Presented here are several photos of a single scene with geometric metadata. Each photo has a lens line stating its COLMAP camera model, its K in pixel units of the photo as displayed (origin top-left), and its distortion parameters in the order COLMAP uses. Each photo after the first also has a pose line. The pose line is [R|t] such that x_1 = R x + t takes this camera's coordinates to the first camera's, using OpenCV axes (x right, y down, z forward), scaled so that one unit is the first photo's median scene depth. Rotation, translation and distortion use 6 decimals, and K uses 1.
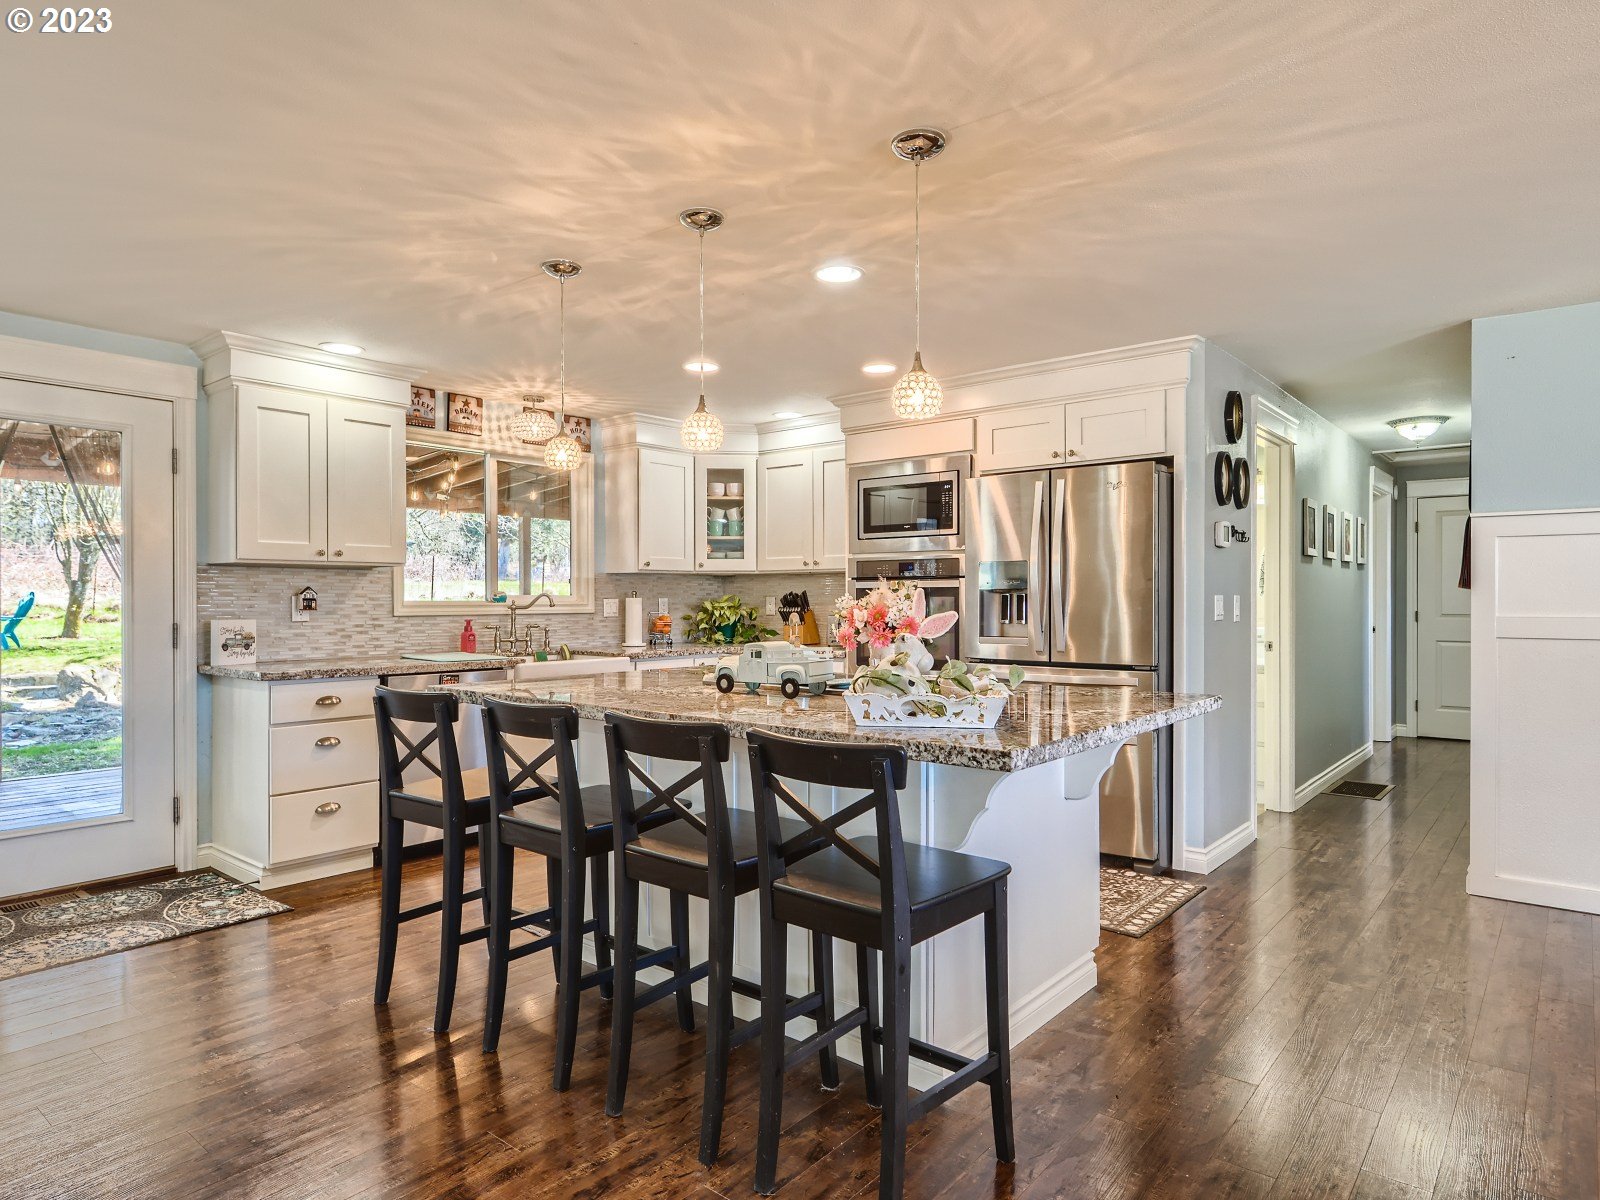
lens RADIAL K [[966.7, 0, 795.7], [0, 966.7, 593.0], [0, 0, 1]] dist [-0.009816, -0.002412]
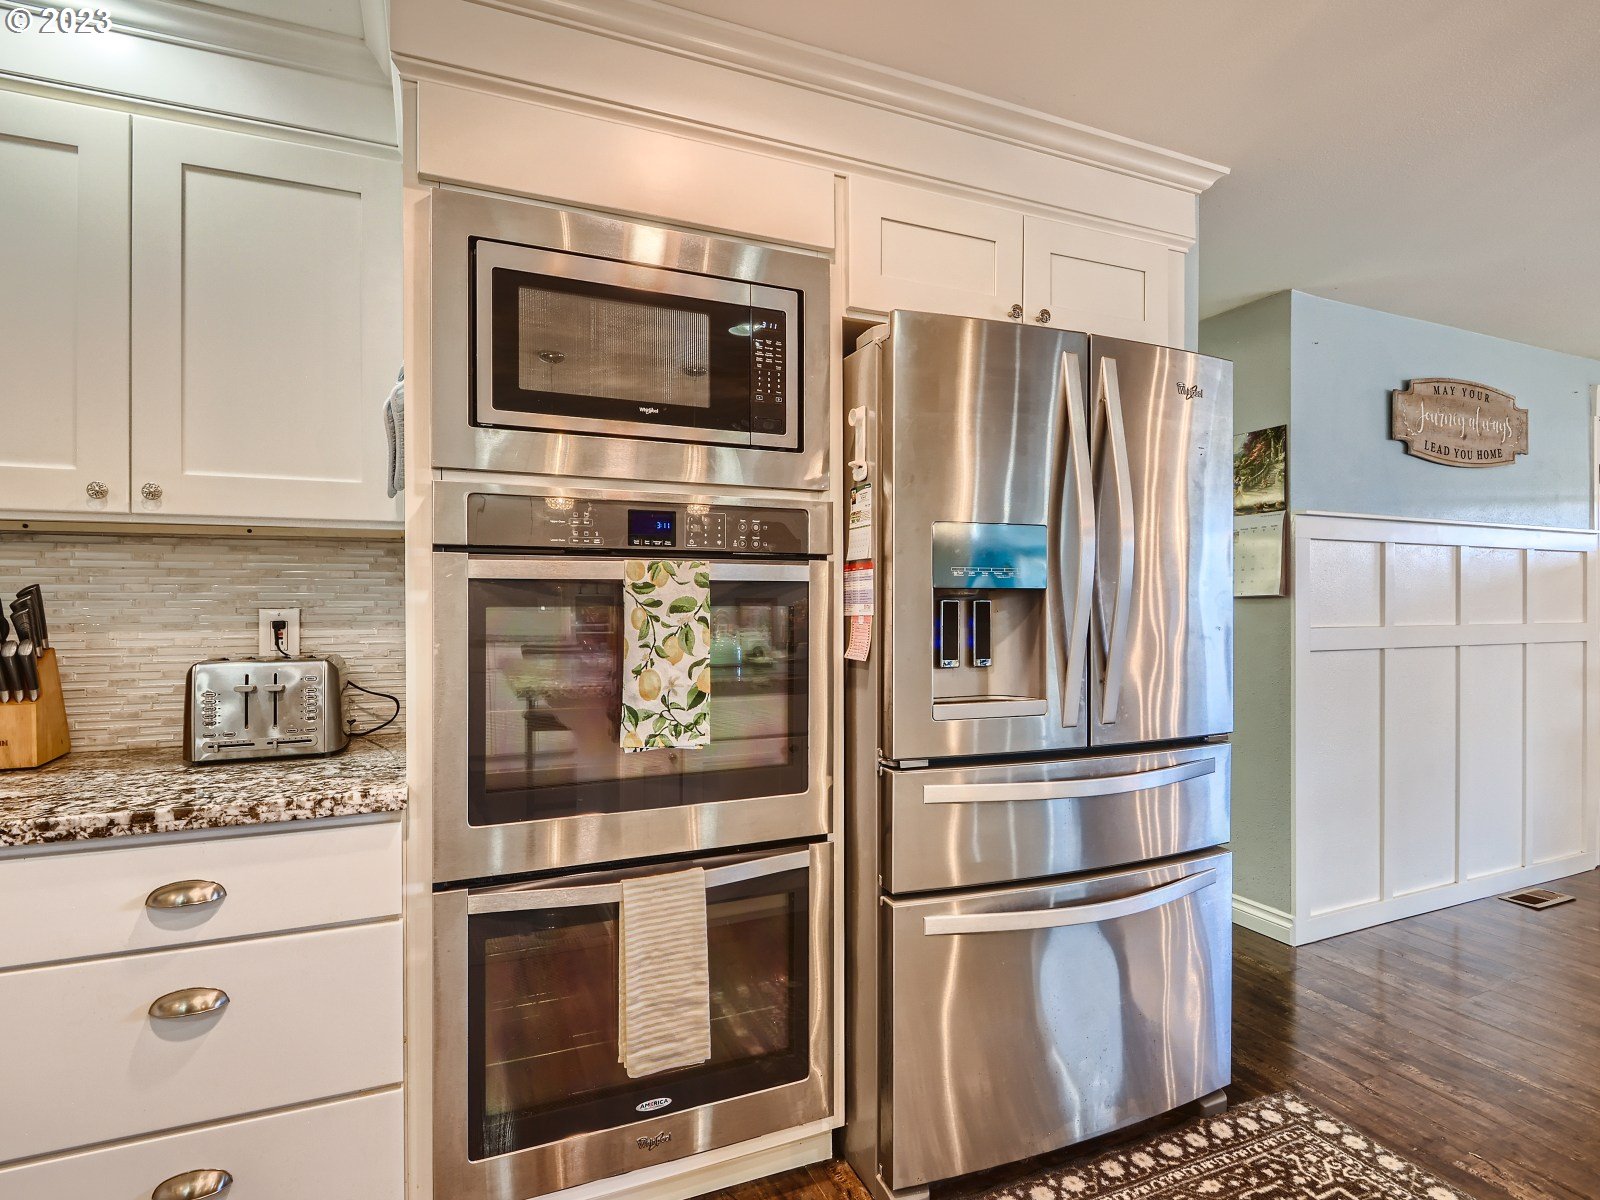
lens RADIAL K [[823.1, 0, 796.4], [0, 823.1, 600.6], [0, 0, 1]] dist [-0.005333, -0.001480]
pose [[0.459533, 0.004144, 0.888151, -0.120549], [-0.003870, 0.999989, -0.002663, 0.002352], [-0.888152, -0.002213, 0.459544, 0.751620]]
